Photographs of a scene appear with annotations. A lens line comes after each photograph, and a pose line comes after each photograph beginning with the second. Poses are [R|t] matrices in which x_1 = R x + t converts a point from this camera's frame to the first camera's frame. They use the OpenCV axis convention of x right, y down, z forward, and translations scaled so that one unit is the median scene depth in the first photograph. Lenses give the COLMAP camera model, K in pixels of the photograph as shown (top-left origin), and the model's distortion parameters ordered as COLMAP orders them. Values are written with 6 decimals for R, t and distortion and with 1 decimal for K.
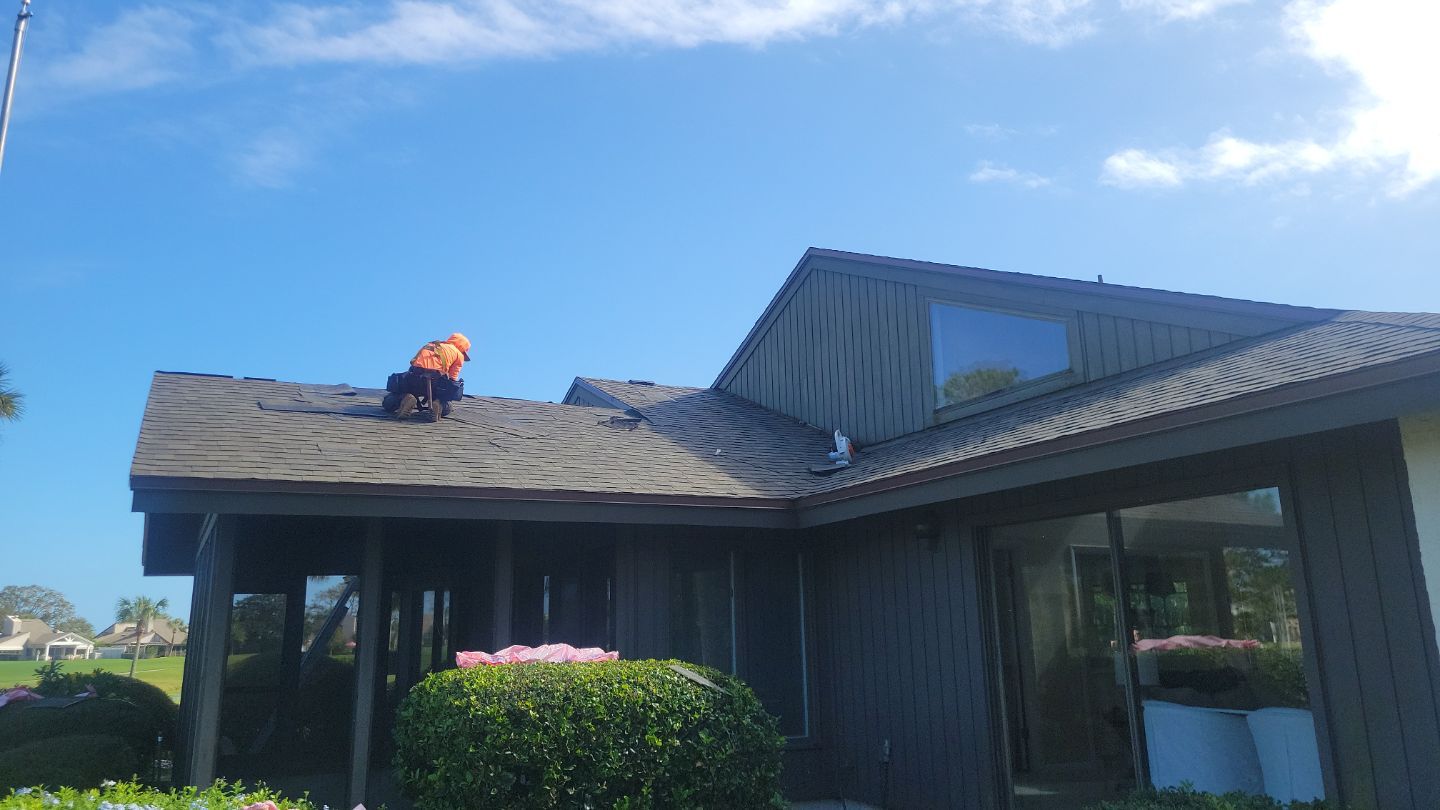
lens RADIAL K [[1060.6, 0, 720.0], [0, 1060.6, 405.0], [0, 0, 1]] dist [0.002083, 0.000354]
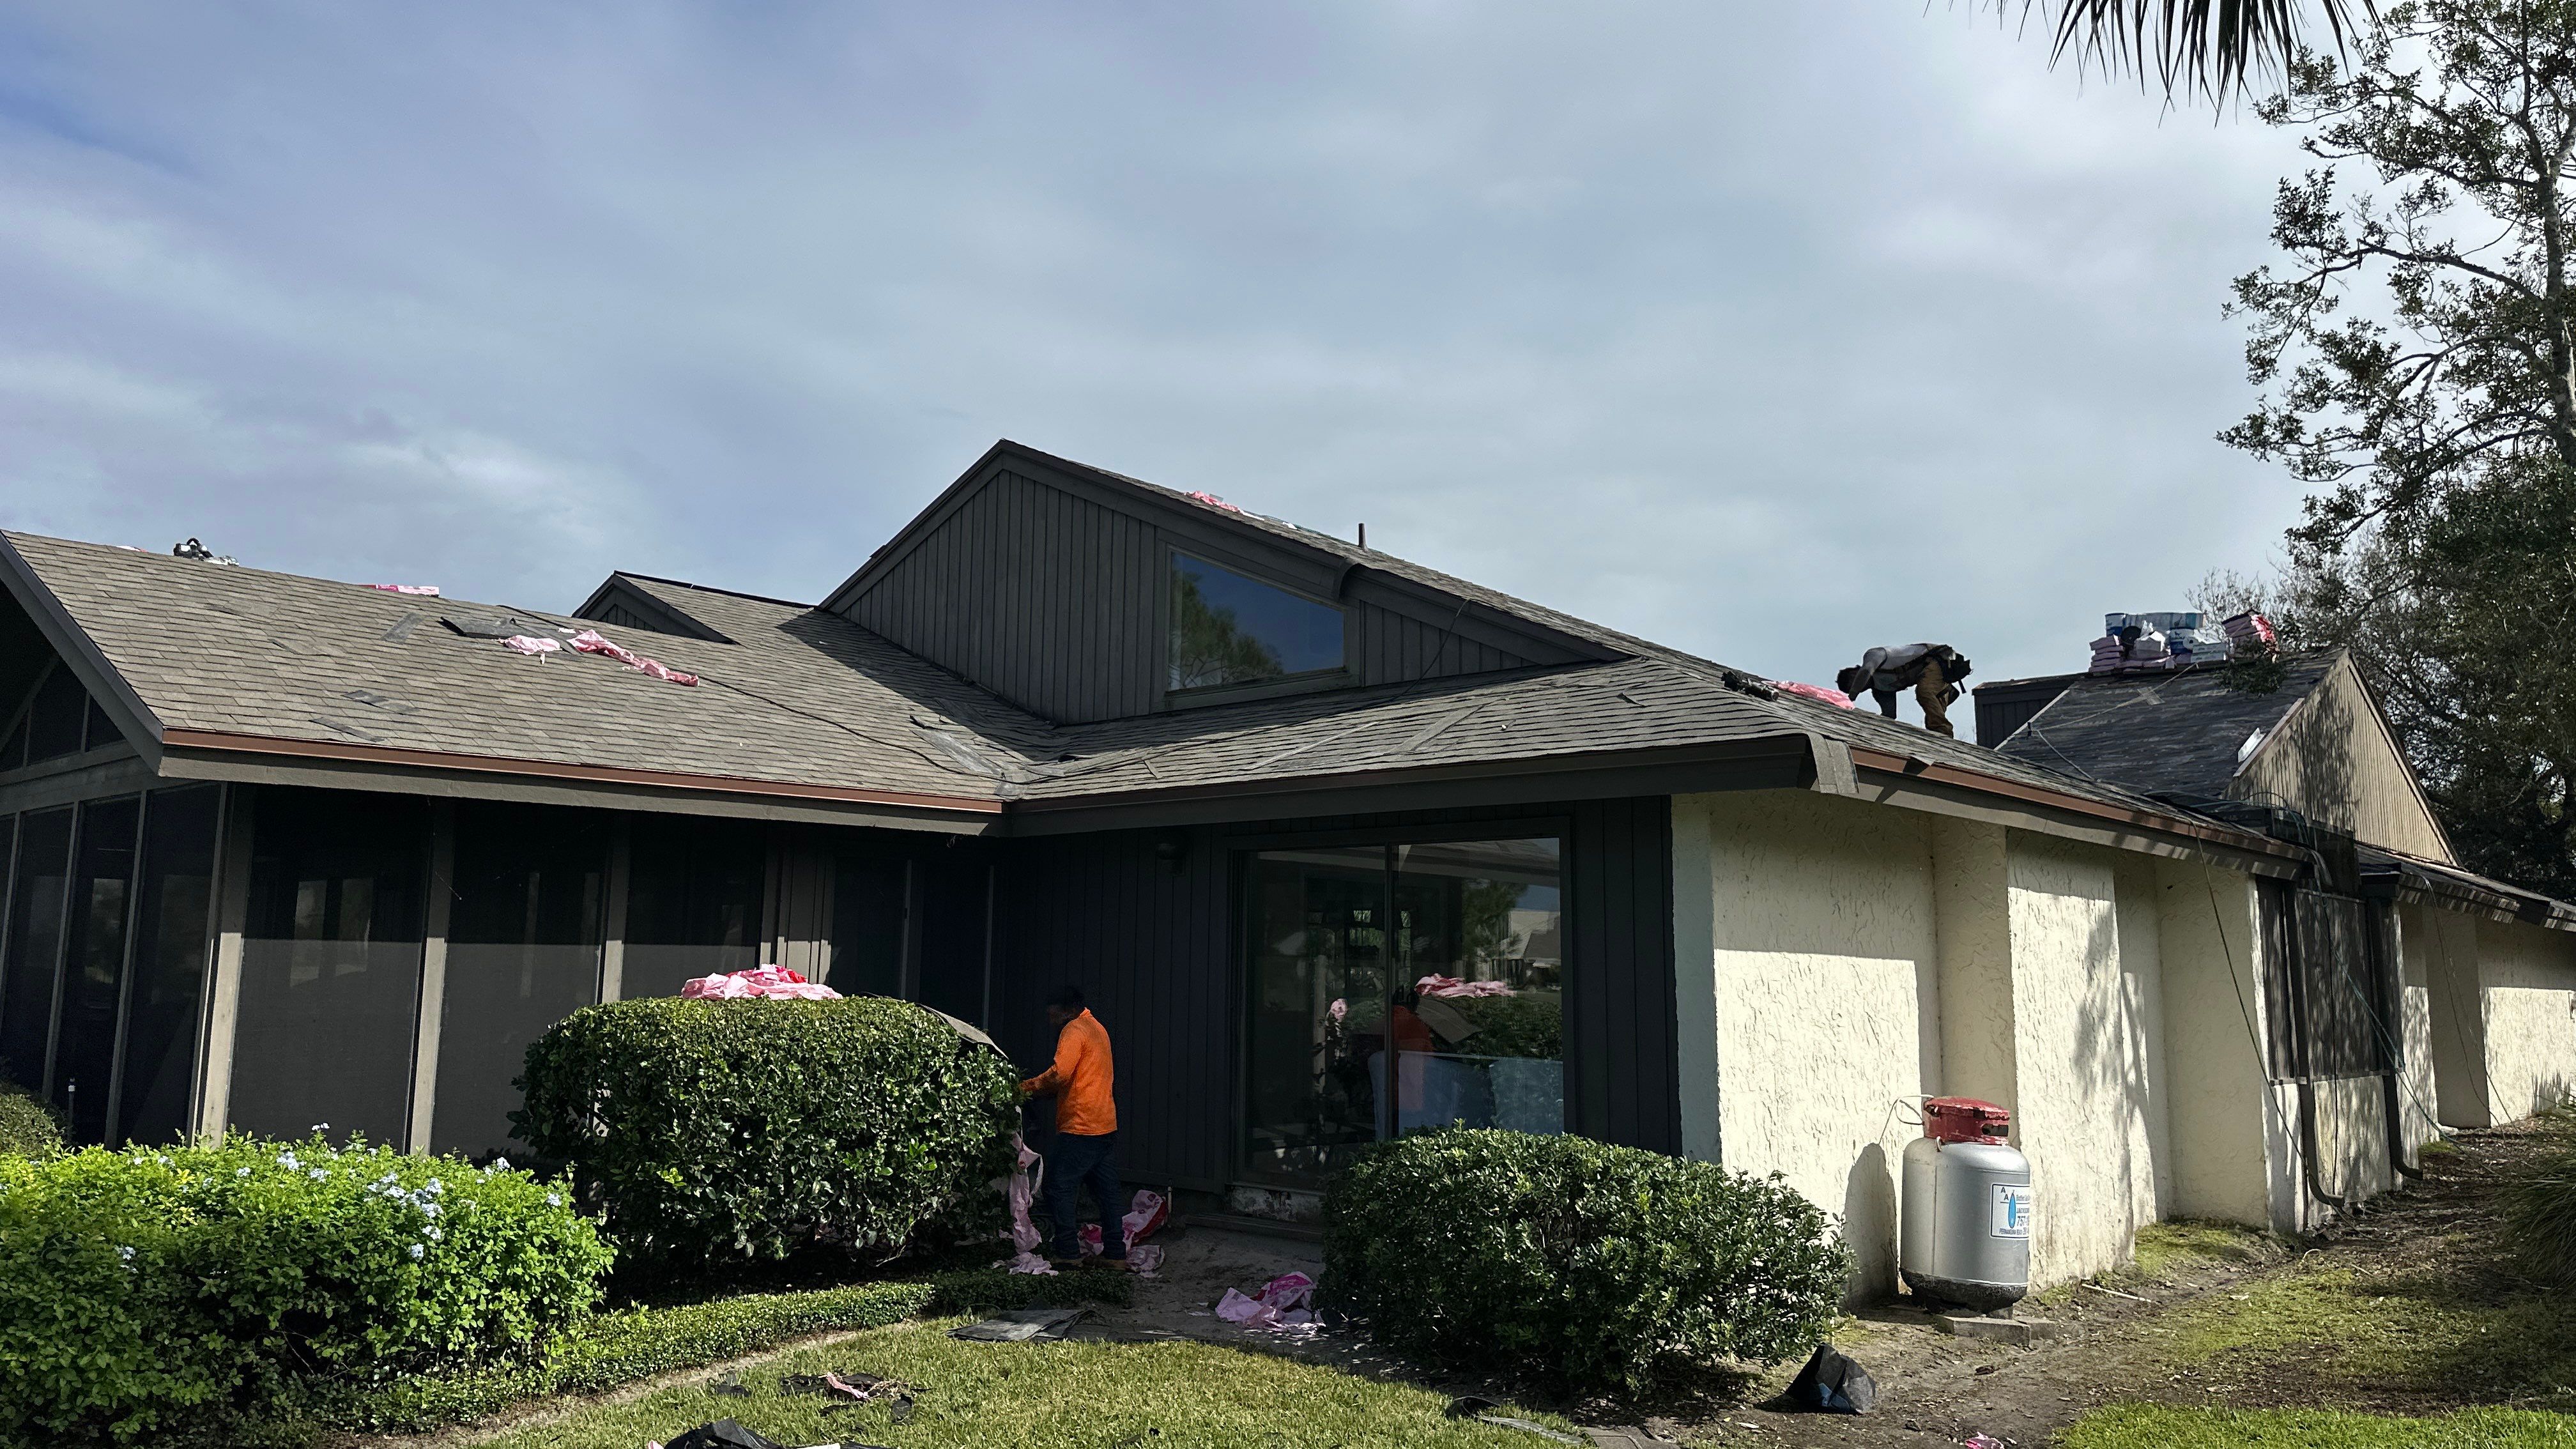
lens RADIAL K [[1795.0, 0, 1288.0], [0, 1795.0, 724.5], [0, 0, 1]] dist [0.040045, -0.000745]
pose [[0.932354, 0.076763, 0.353305, -0.185054], [-0.104676, 0.992661, 0.060559, -0.061928], [-0.346063, -0.093445, 0.933546, -0.279788]]
